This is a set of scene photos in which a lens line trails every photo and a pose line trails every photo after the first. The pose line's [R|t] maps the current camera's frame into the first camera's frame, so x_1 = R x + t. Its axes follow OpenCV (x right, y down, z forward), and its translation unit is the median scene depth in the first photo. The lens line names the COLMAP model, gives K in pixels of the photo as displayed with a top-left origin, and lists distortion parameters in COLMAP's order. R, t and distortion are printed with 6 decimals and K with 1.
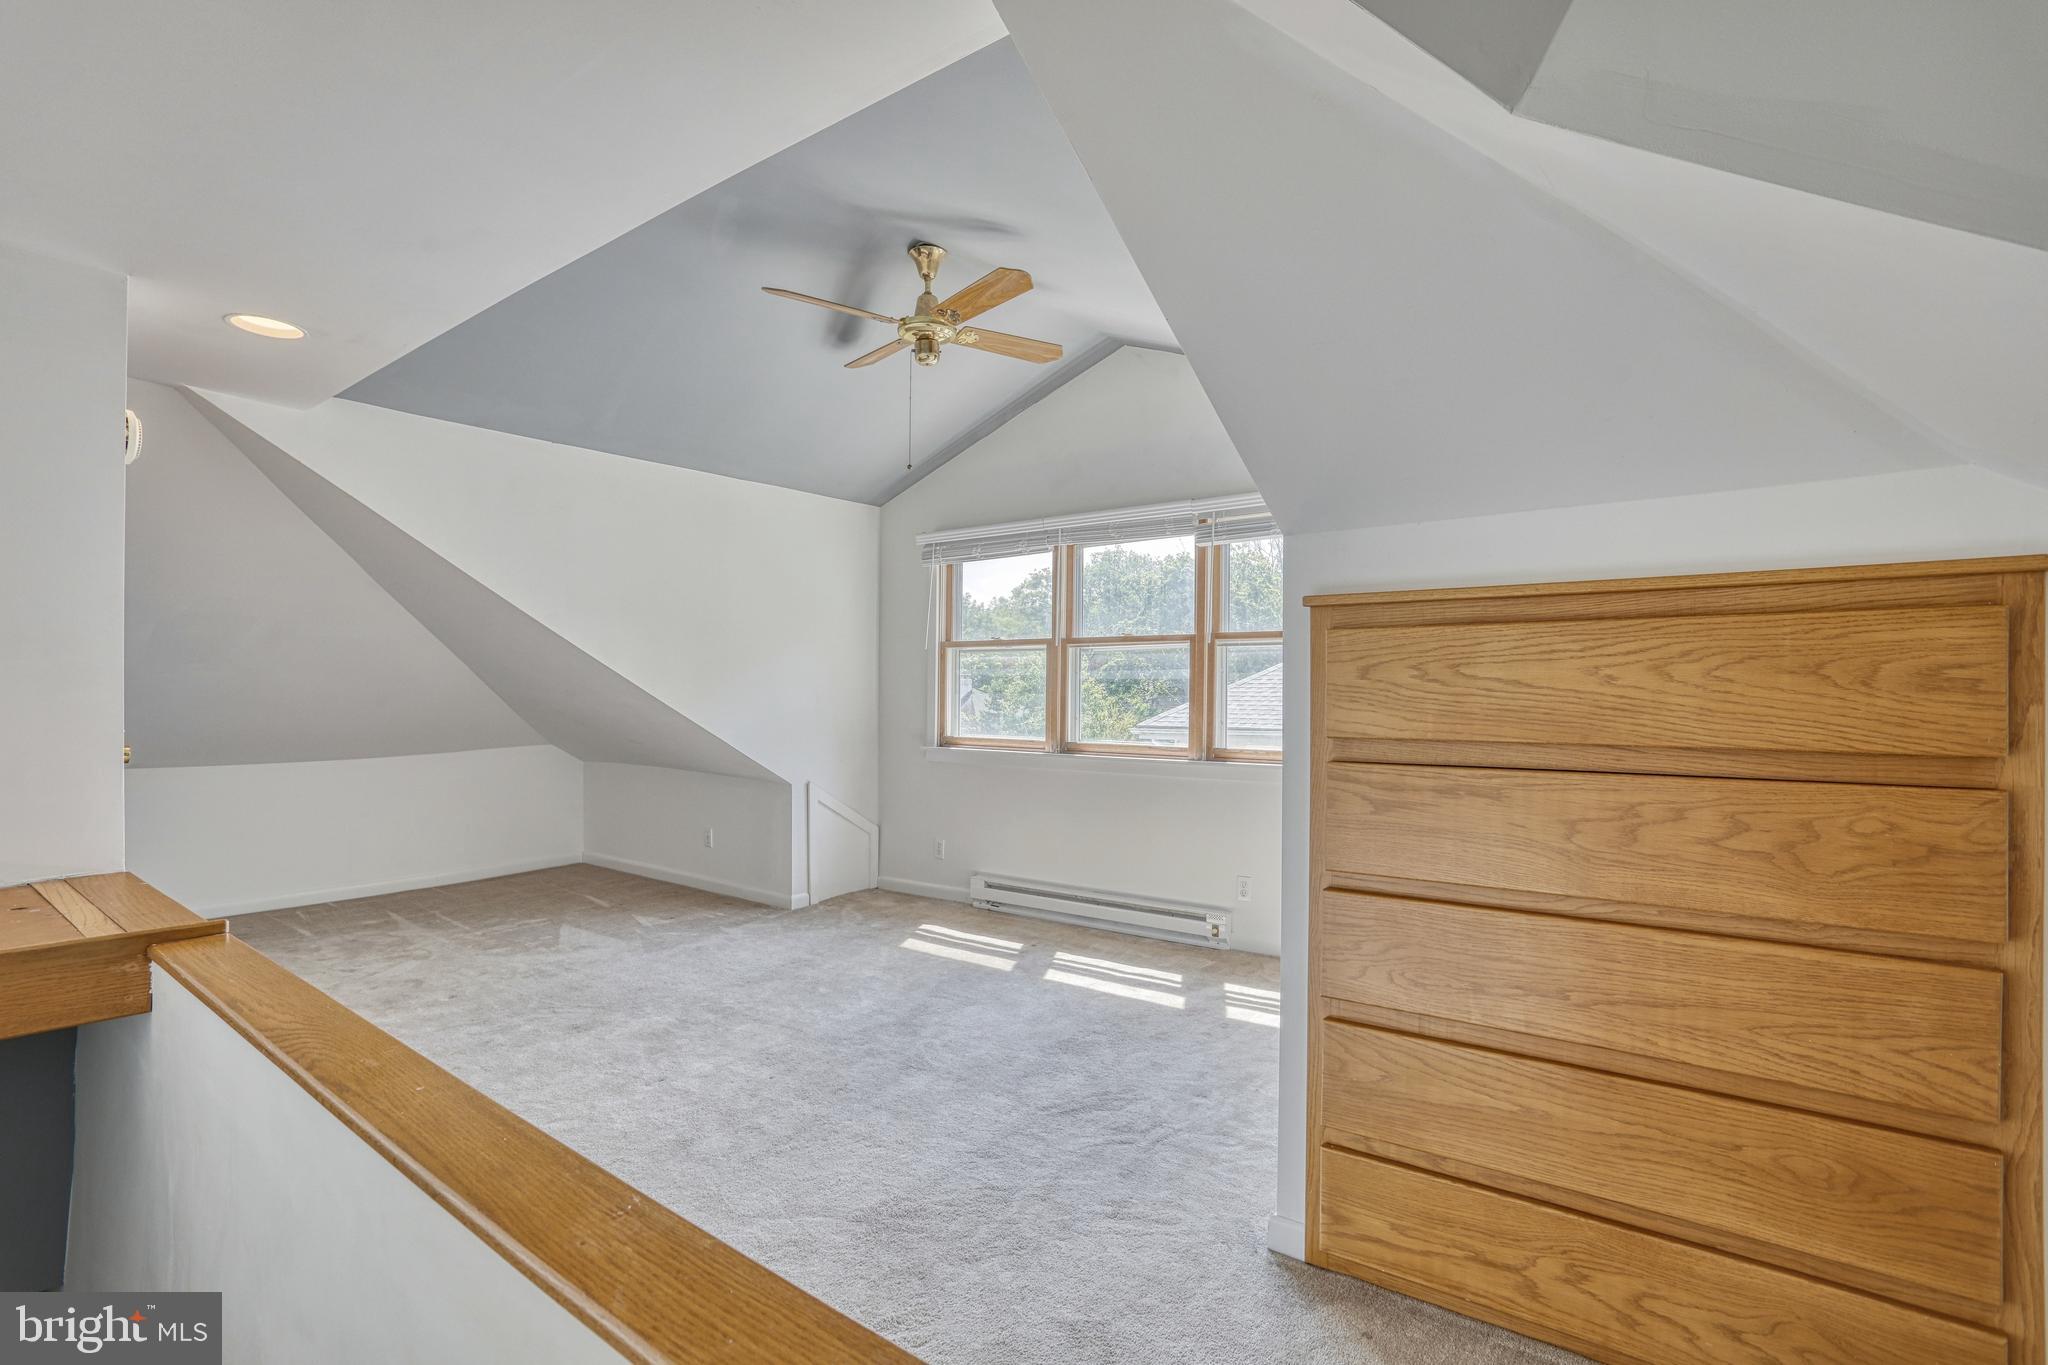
lens RADIAL K [[980.7, 0, 1024.0], [0, 980.7, 682.5], [0, 0, 1]] dist [-0.059154, 0.036203]
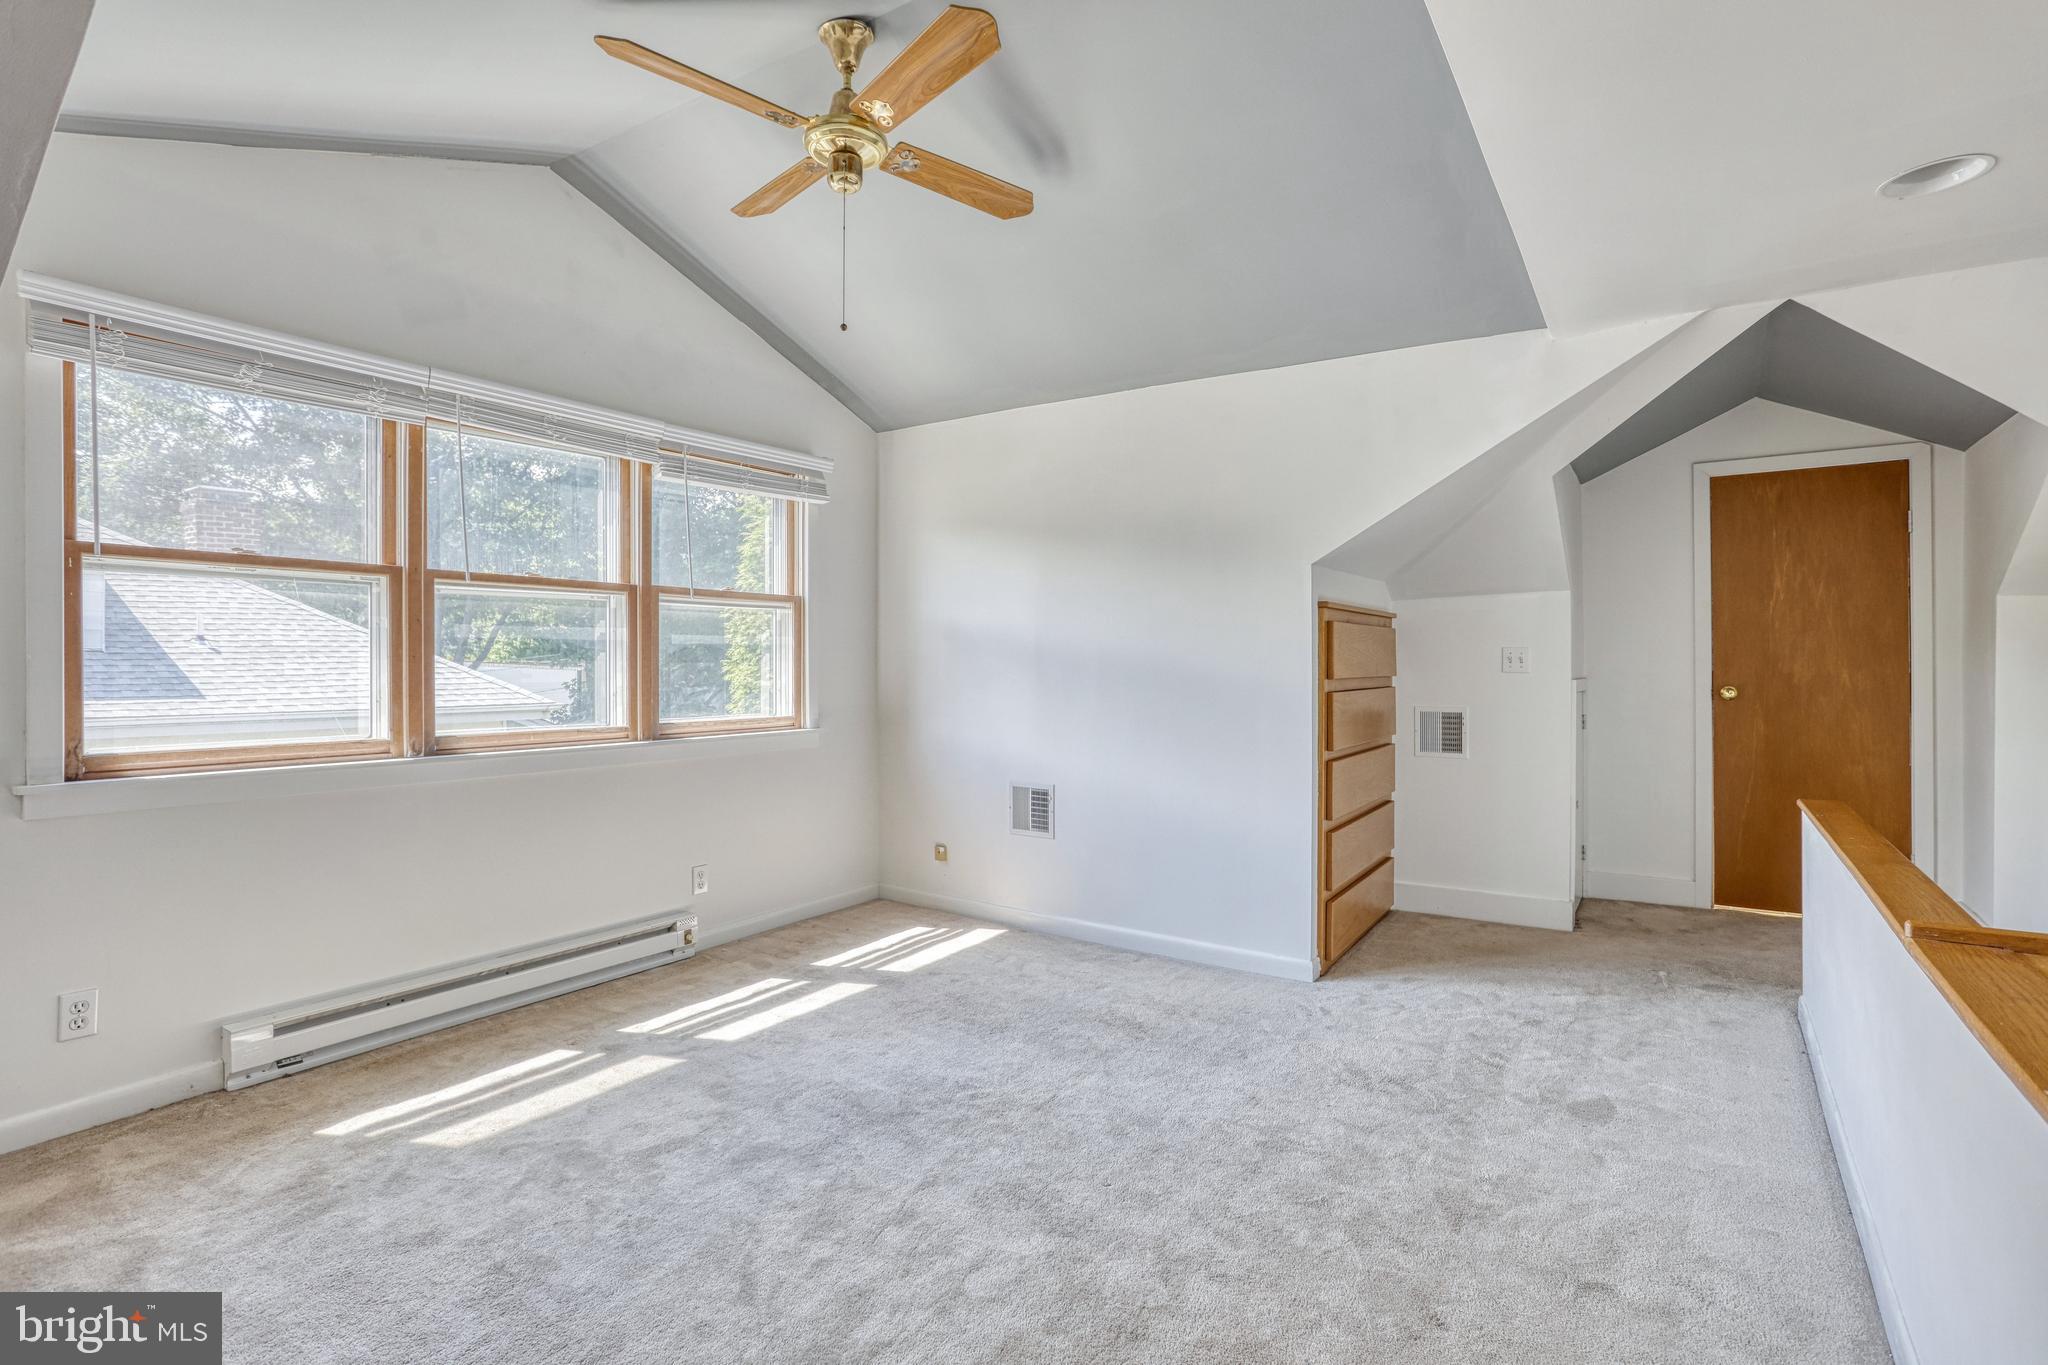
lens RADIAL K [[980.7, 0, 1024.0], [0, 980.7, 682.5], [0, 0, 1]] dist [-0.059154, 0.036203]
pose [[-0.060947, -0.017675, 0.997984, -0.666347], [-0.006019, 0.999832, 0.017340, 0.014721], [-0.998123, -0.004950, -0.061044, 0.756762]]
